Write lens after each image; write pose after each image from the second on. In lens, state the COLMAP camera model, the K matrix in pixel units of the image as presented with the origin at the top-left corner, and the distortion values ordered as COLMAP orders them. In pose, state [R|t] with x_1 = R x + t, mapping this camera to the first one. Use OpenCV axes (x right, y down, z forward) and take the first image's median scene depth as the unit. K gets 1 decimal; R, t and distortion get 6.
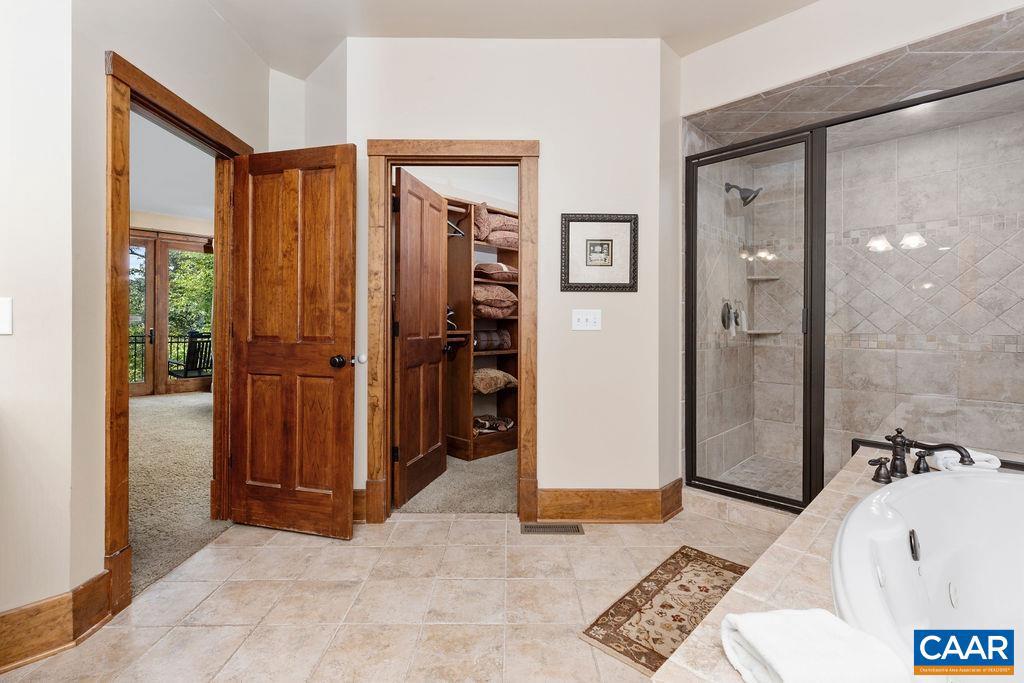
lens RADIAL K [[467.2, 0, 515.3], [0, 467.2, 329.1], [0, 0, 1]] dist [0.000484, 0.000010]
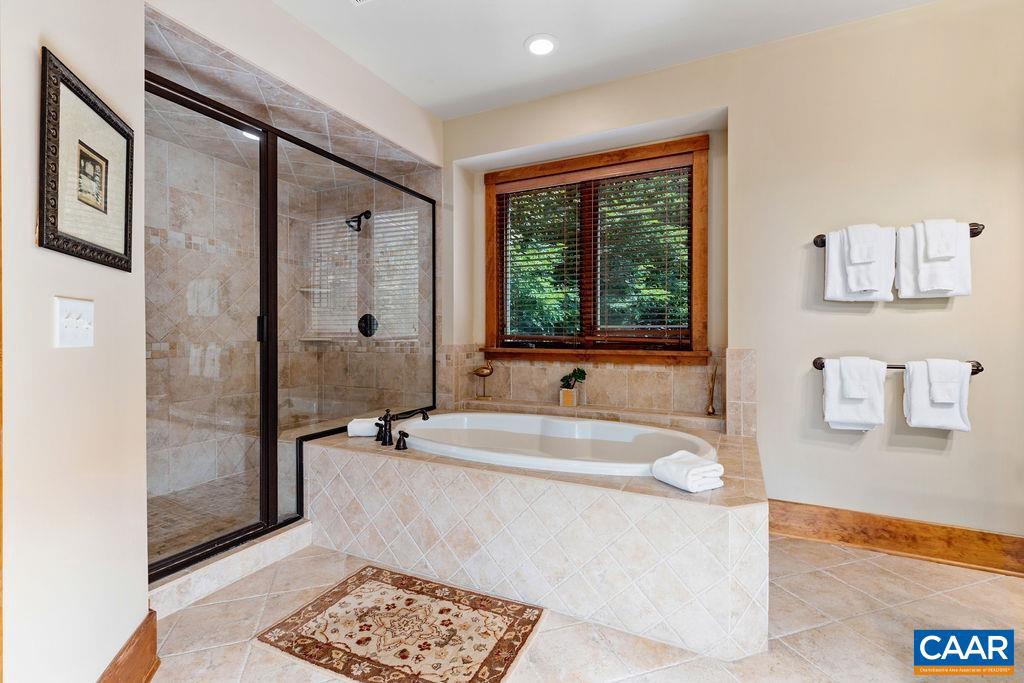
lens RADIAL K [[454.2, 0, 515.0], [0, 454.2, 337.1], [0, 0, 1]] dist [-0.000867, -0.000222]
pose [[-0.325351, -0.009908, 0.945541, -0.404612], [0.007832, 0.999883, 0.013172, -0.008792], [-0.945561, 0.011692, -0.325235, 0.797159]]
